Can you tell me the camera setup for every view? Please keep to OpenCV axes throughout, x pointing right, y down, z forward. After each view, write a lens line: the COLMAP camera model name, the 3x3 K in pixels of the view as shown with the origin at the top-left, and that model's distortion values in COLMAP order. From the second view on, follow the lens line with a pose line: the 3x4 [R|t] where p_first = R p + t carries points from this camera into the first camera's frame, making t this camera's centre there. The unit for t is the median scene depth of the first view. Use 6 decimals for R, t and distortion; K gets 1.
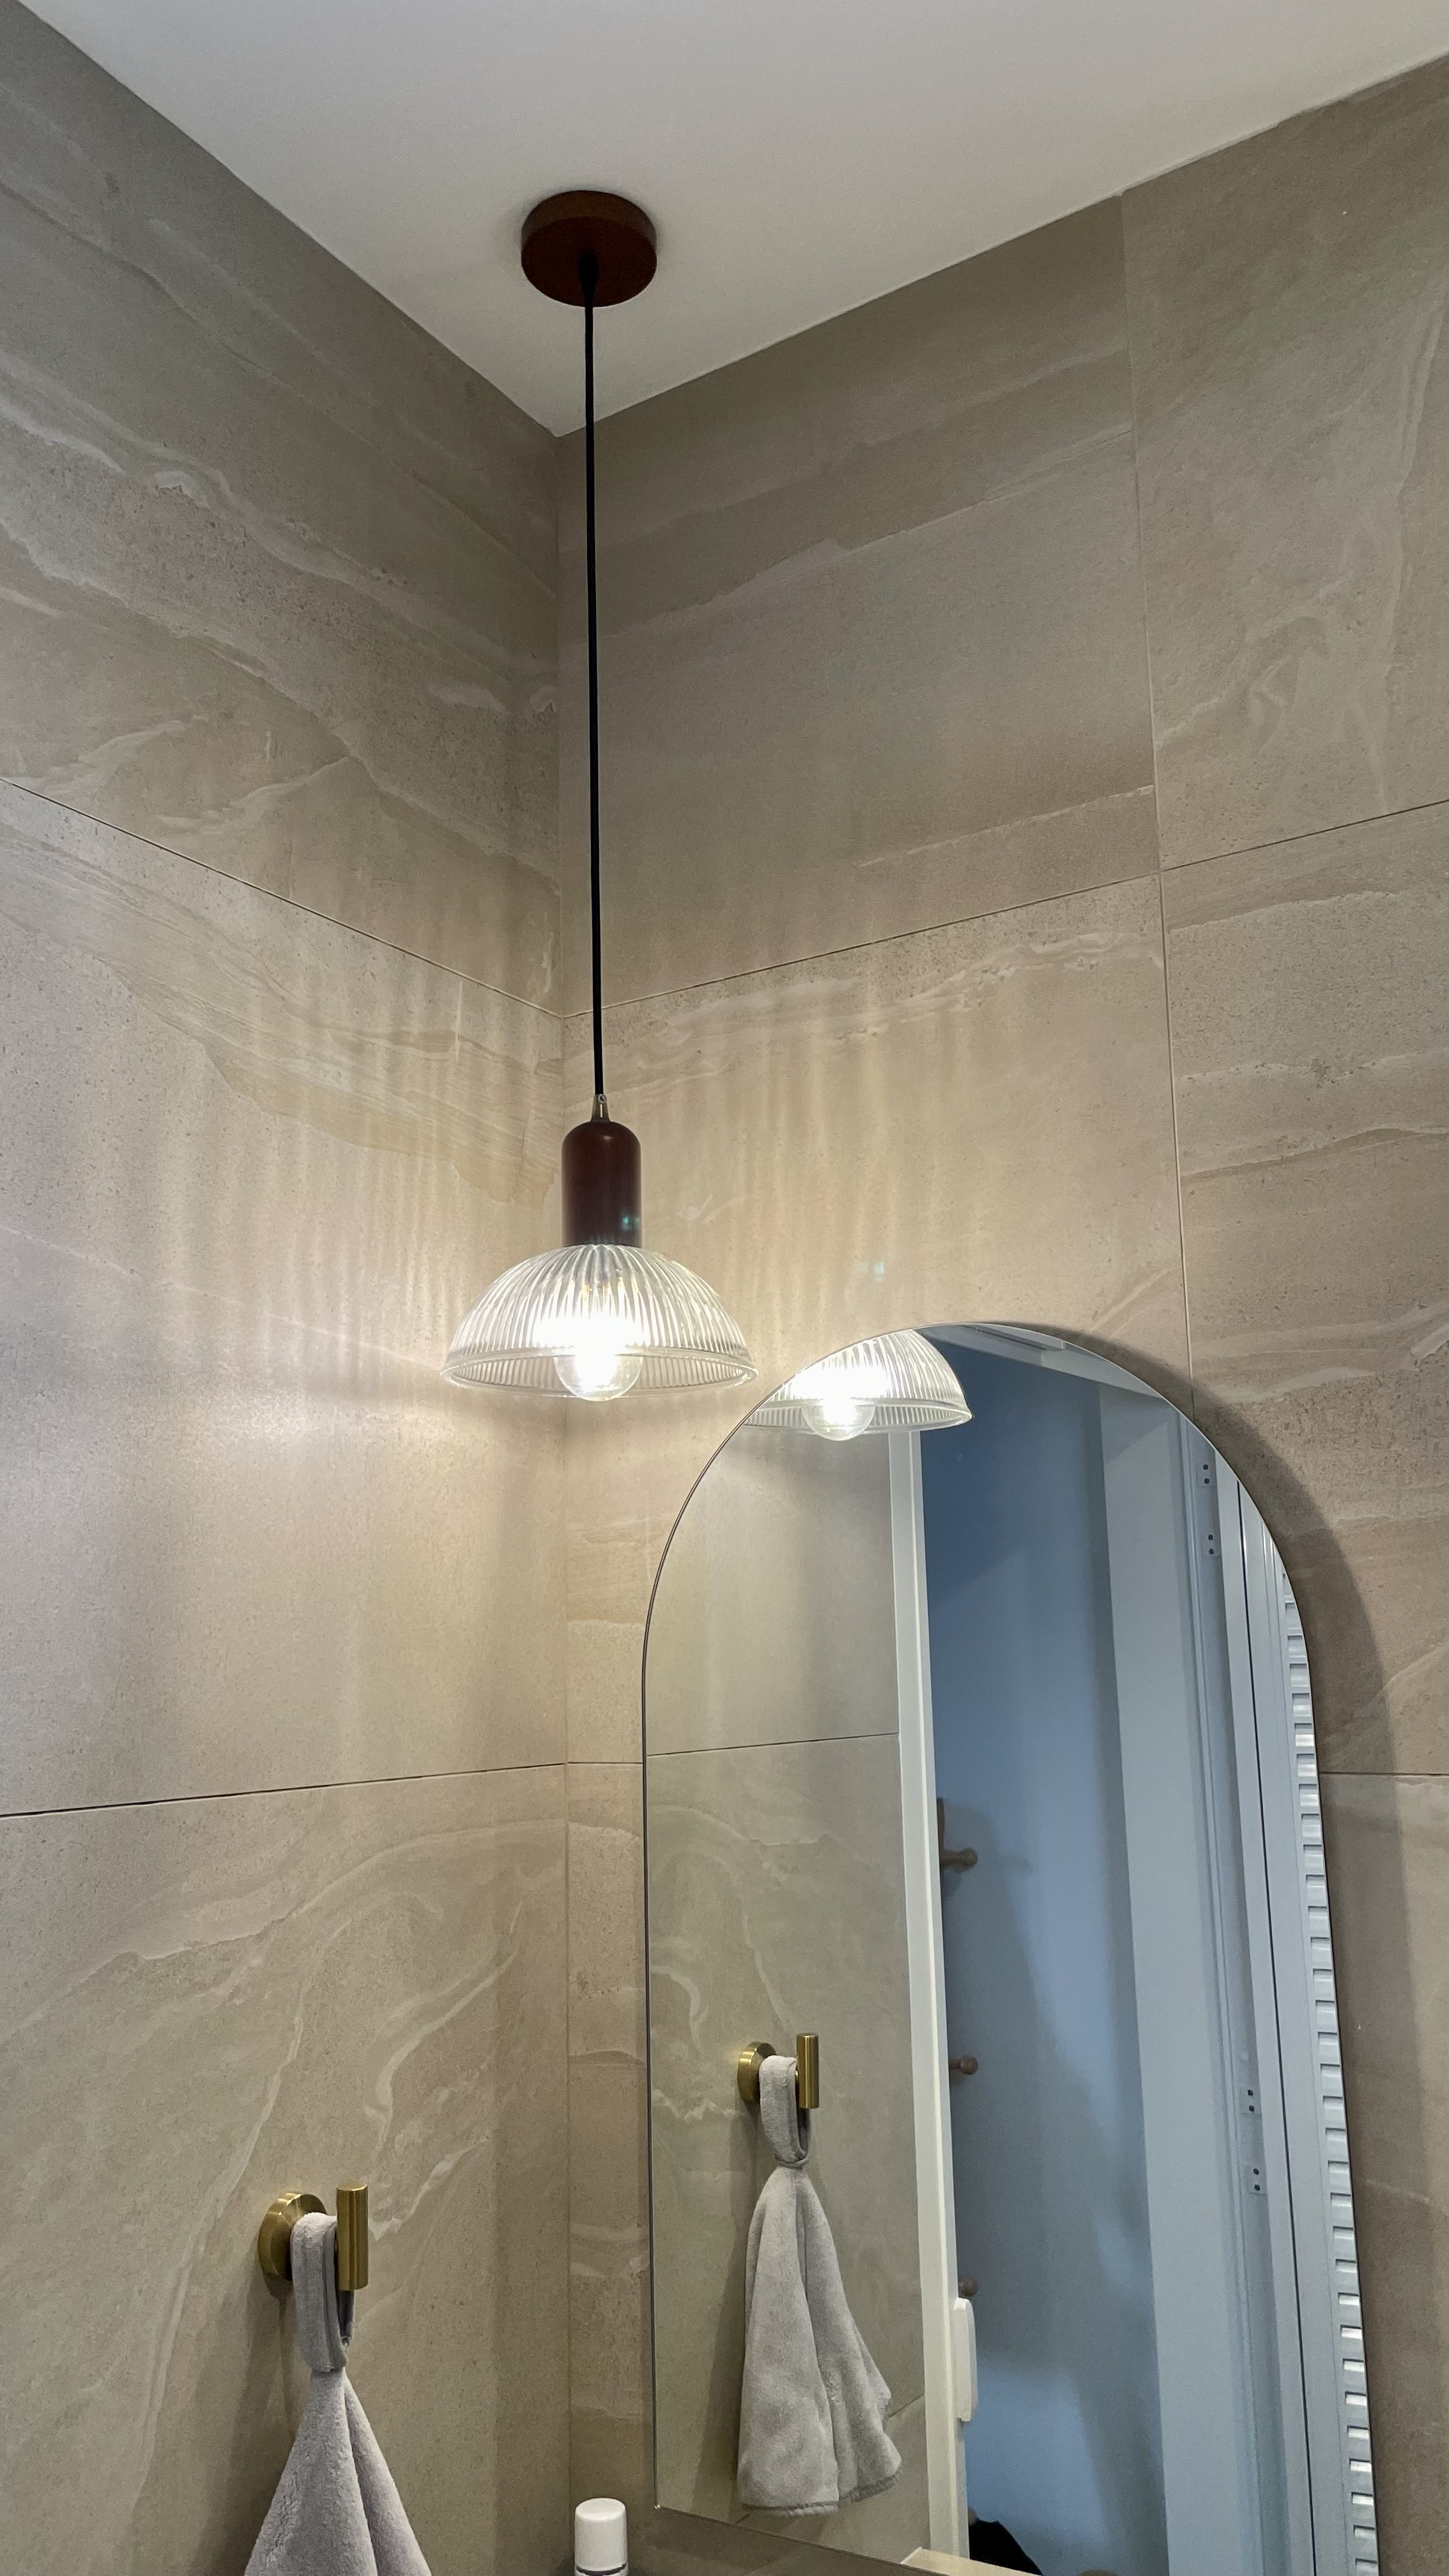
lens RADIAL K [[2188.6, 0, 731.6], [0, 2188.6, 1253.3], [0, 0, 1]] dist [0.096091, -0.149604]
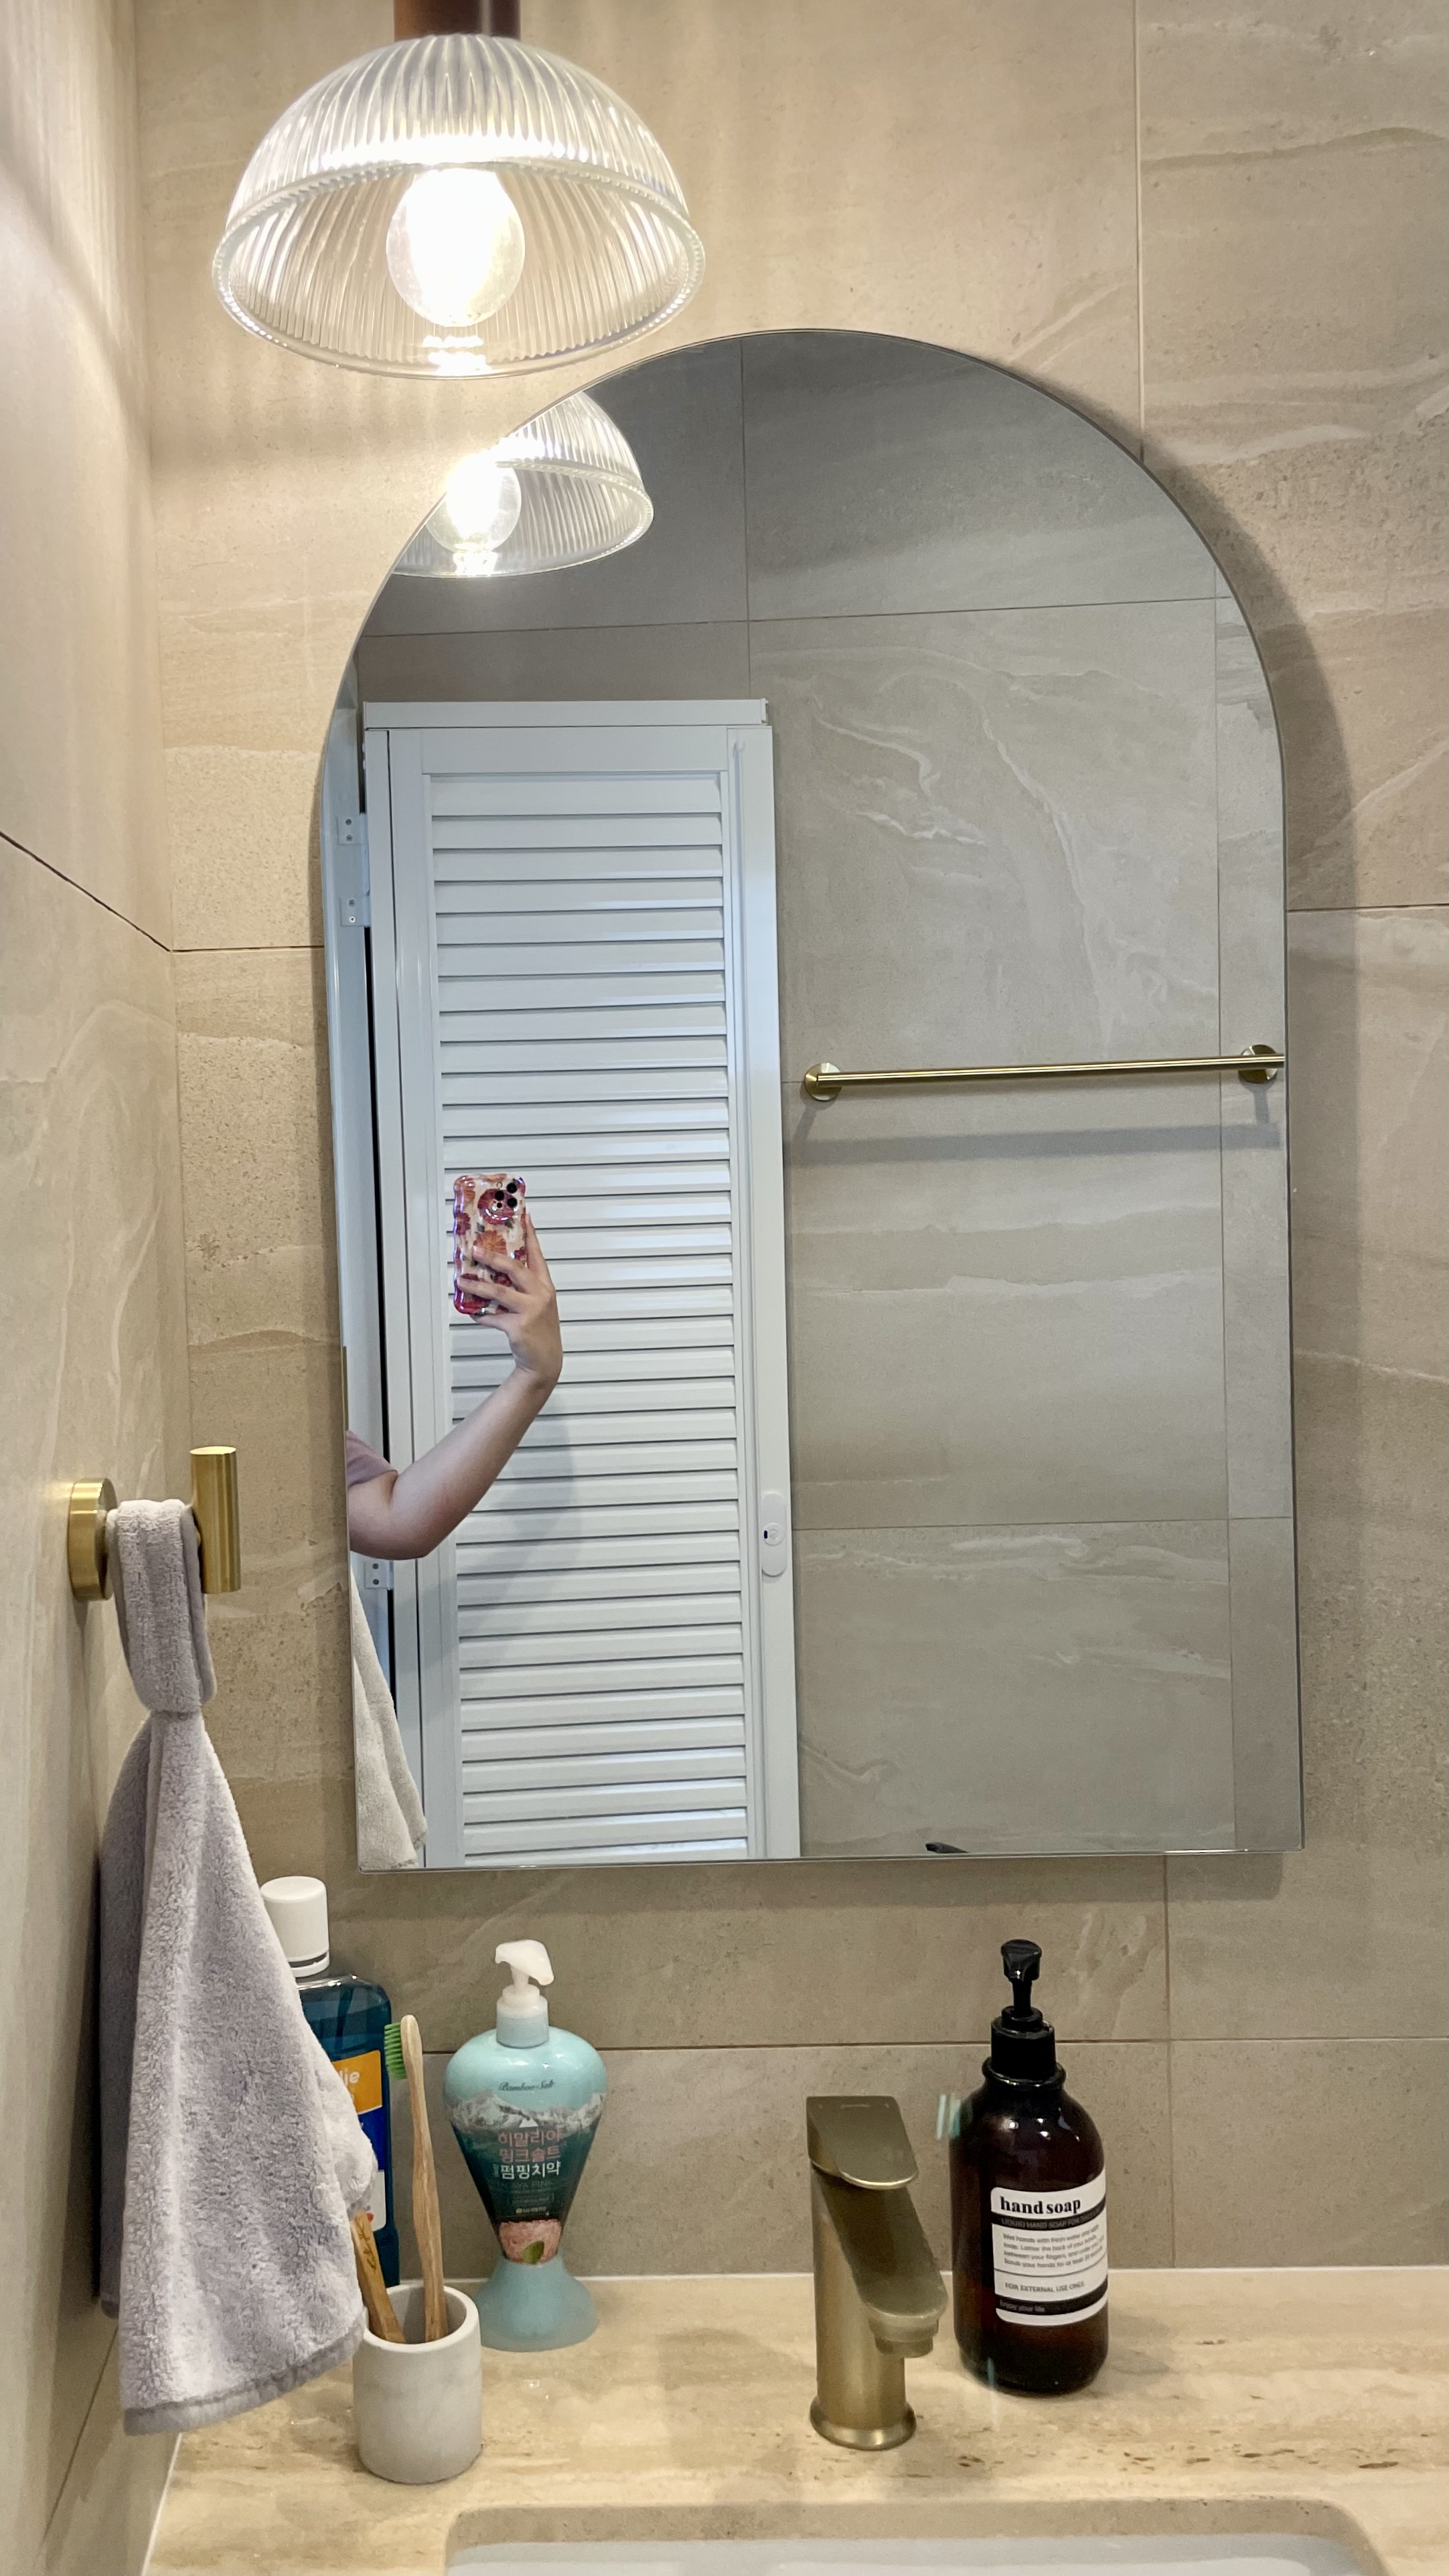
lens RADIAL K [[2188.6, 0, 731.6], [0, 2188.6, 1253.3], [0, 0, 1]] dist [0.096091, -0.149604]
pose [[0.834799, -0.037798, 0.549255, -0.367555], [-0.081076, 0.978324, 0.190550, 0.208244], [-0.544552, -0.203602, 0.813640, 0.369364]]
